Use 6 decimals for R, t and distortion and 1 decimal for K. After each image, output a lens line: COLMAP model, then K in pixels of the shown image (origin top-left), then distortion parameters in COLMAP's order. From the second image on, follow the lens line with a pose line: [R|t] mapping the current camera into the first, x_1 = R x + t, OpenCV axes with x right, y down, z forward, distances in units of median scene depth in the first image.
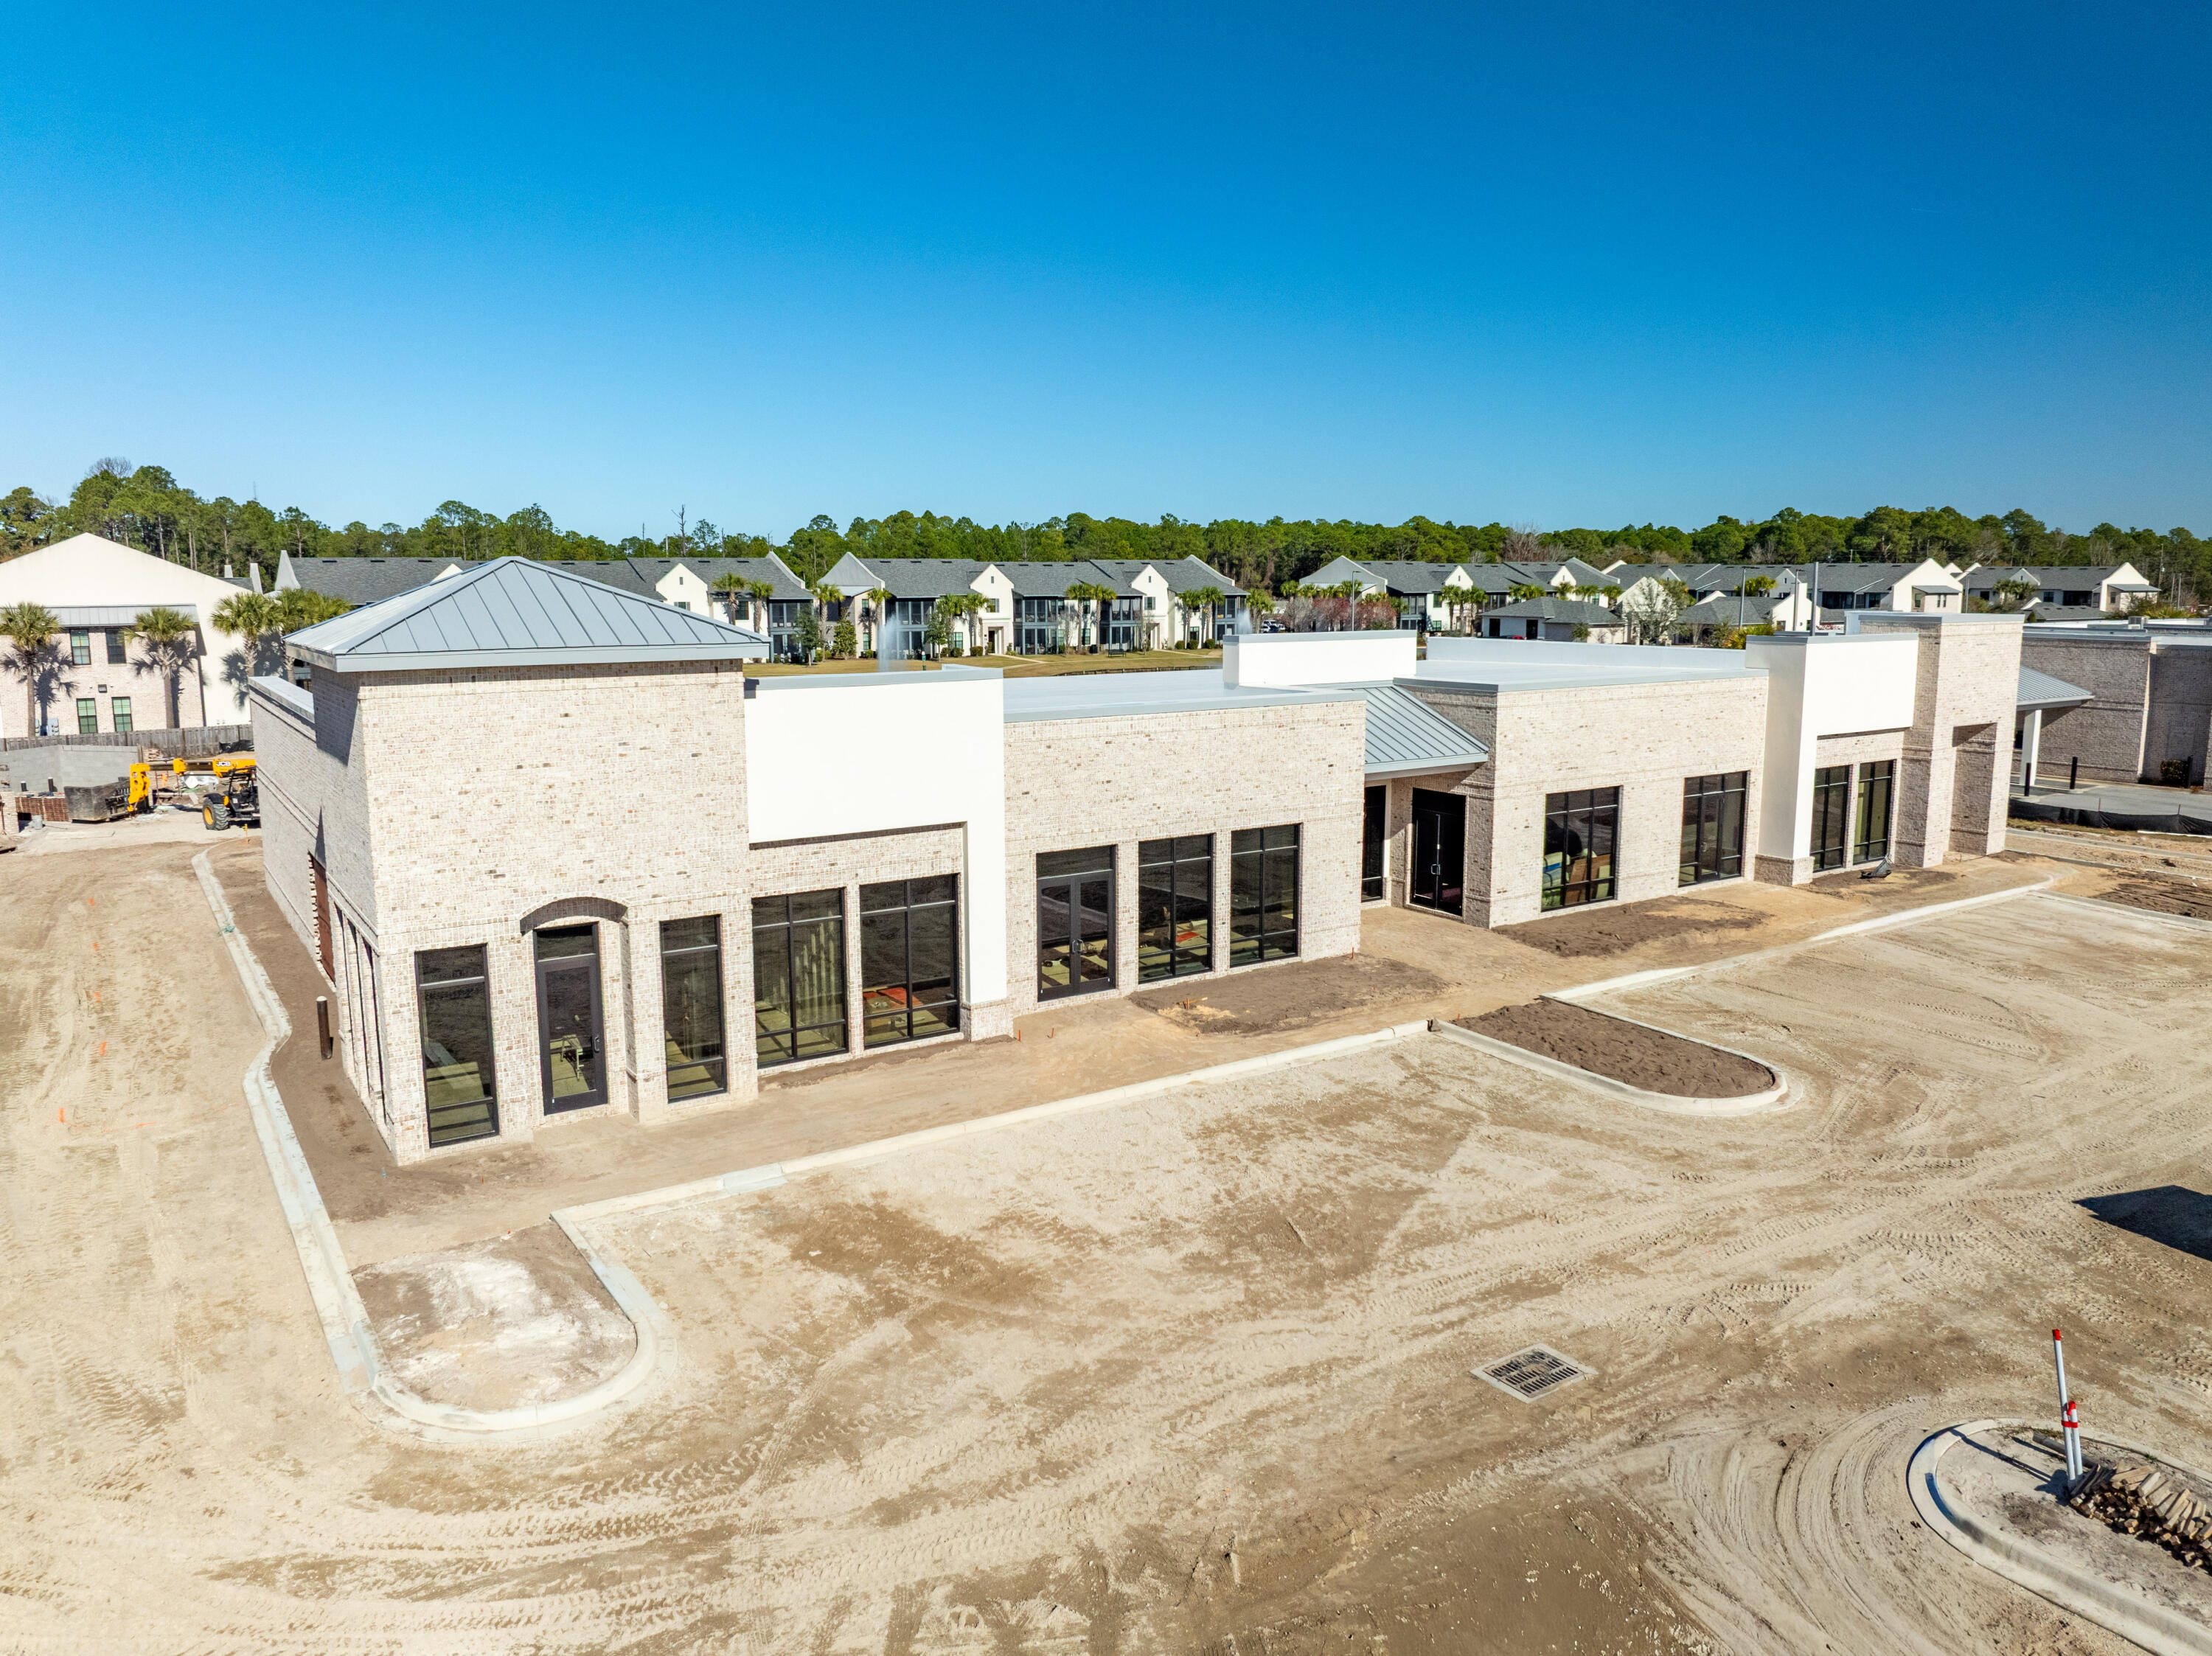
lens RADIAL K [[1557.2, 0, 1115.6], [0, 1557.2, 807.0], [0, 0, 1]] dist [-0.034212, -0.006957]
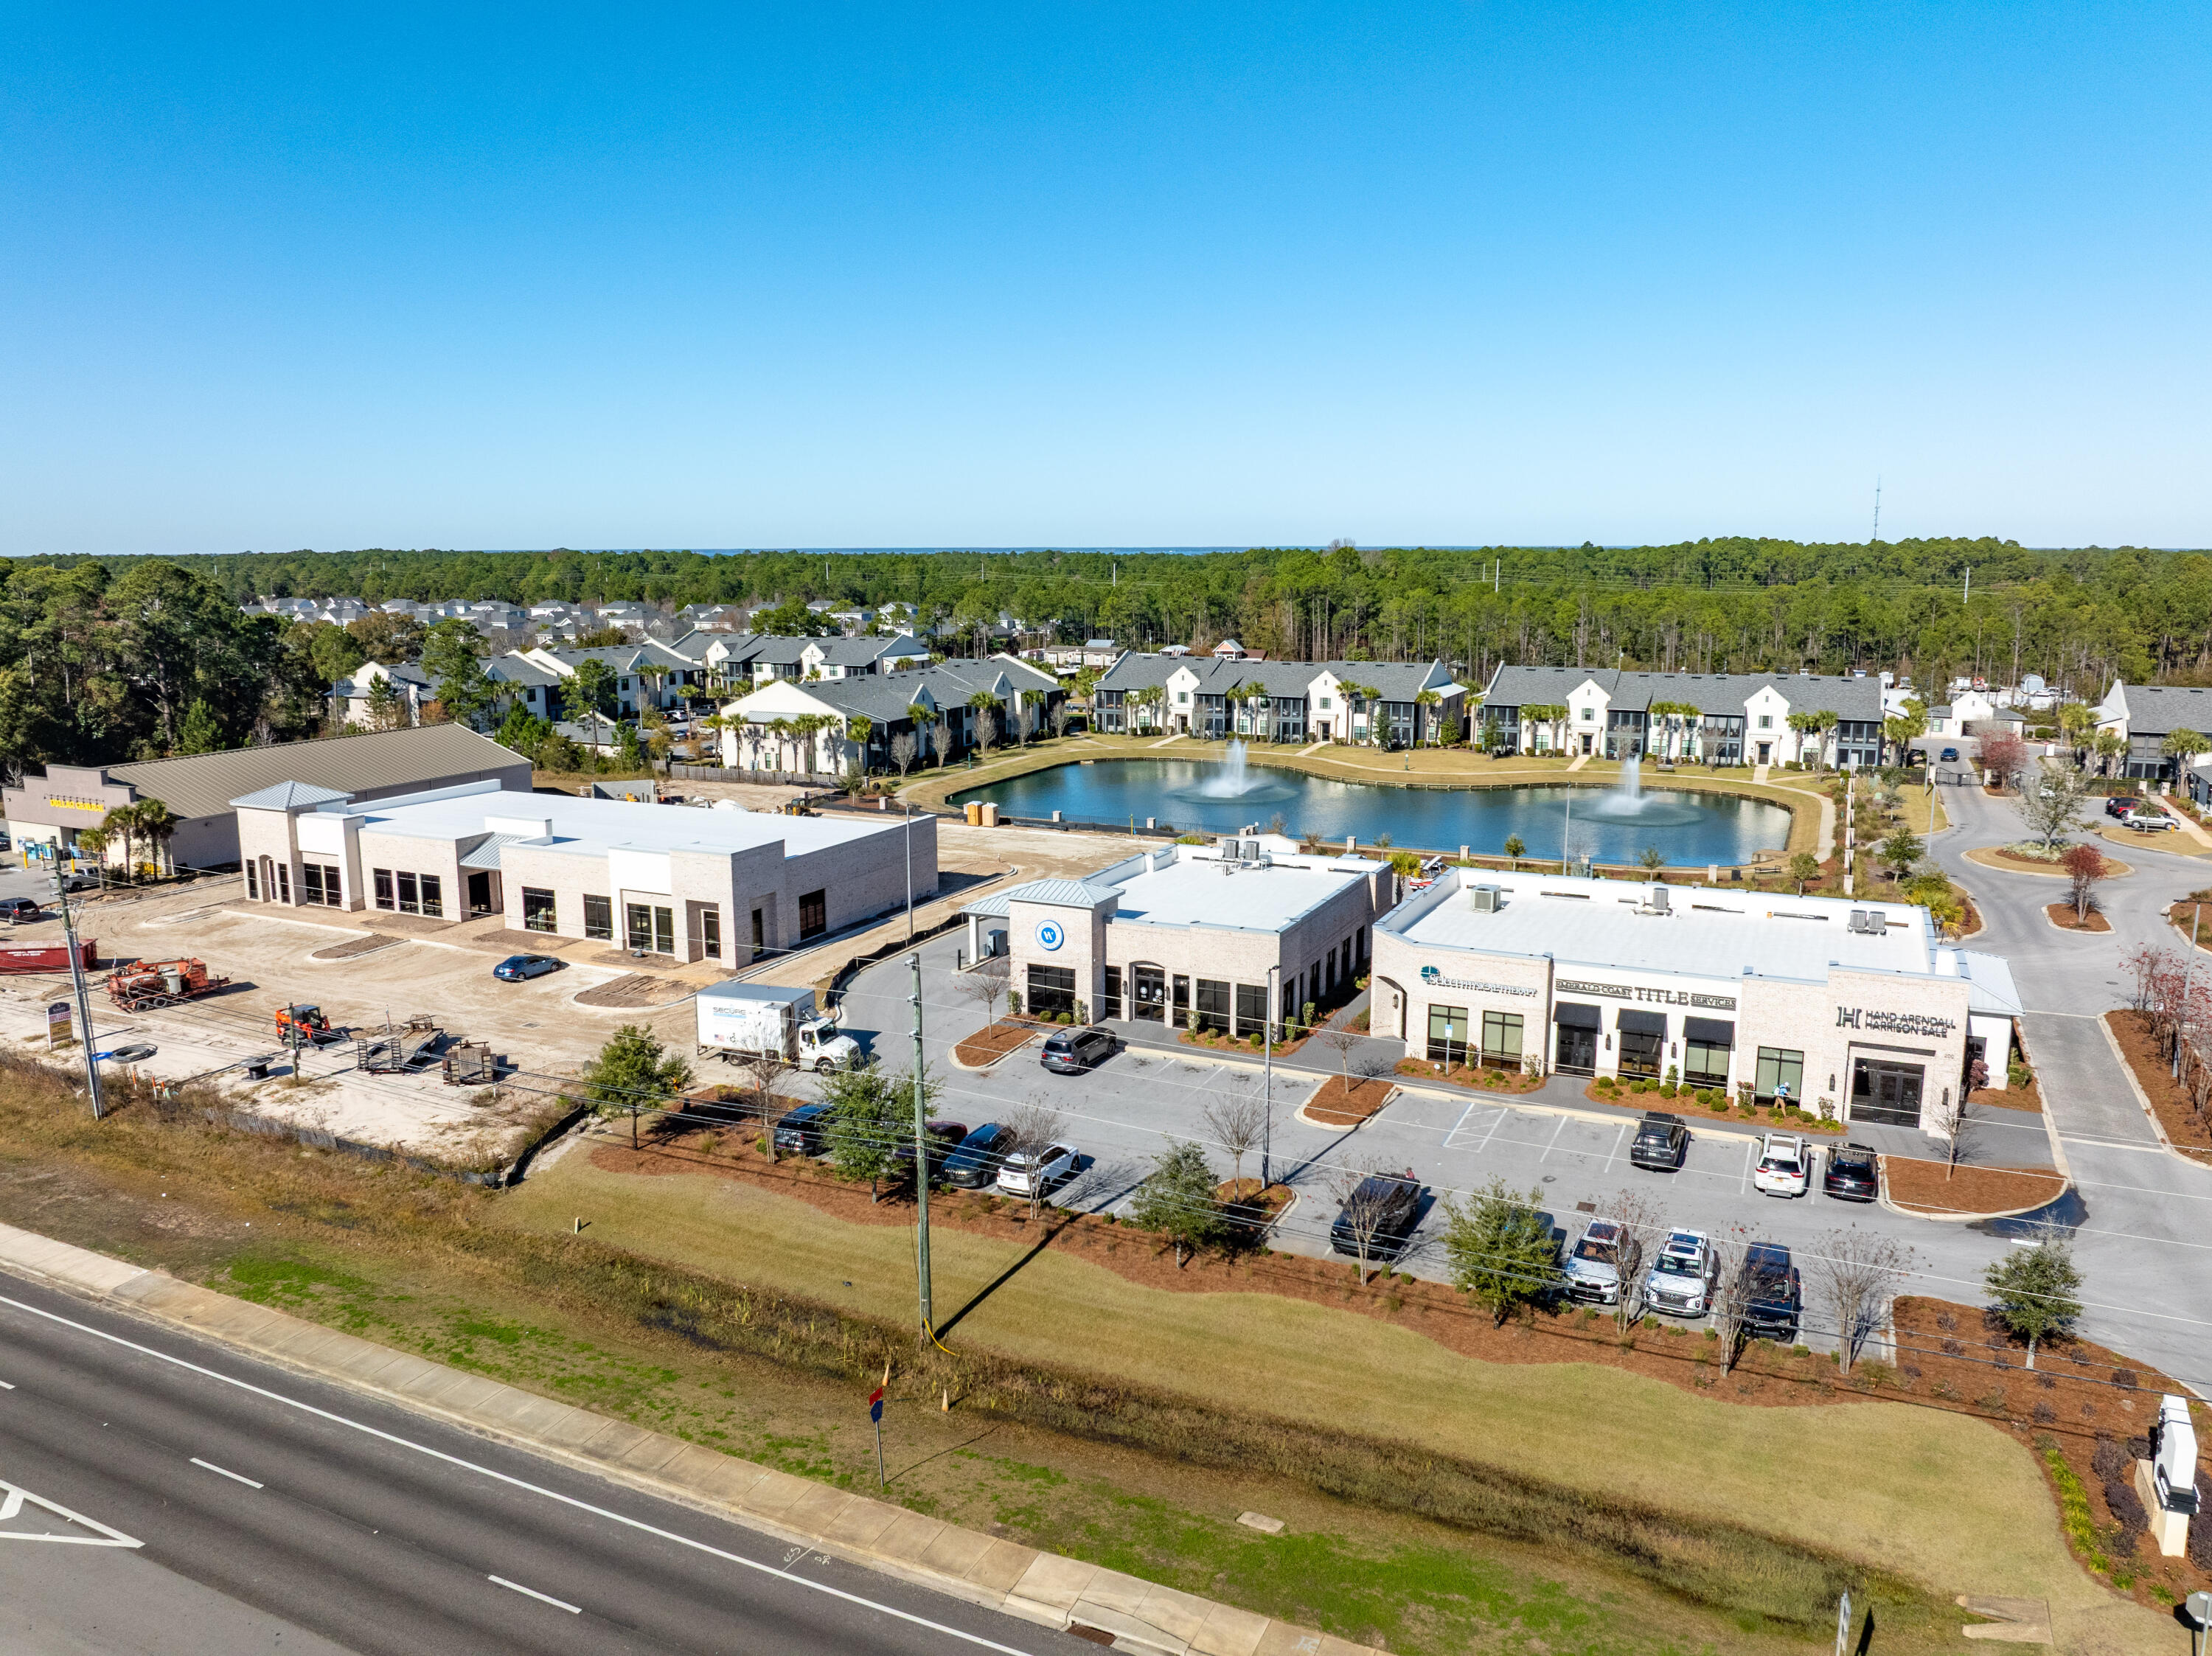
lens RADIAL K [[1557.2, 0, 1106.6], [0, 1557.2, 816.2], [0, 0, 1]] dist [-0.034212, -0.006957]
pose [[0.510625, 0.146017, -0.847314, 1.569195], [-0.123786, 0.987692, 0.095610, -0.262549], [0.850846, 0.056064, 0.522415, 0.221100]]
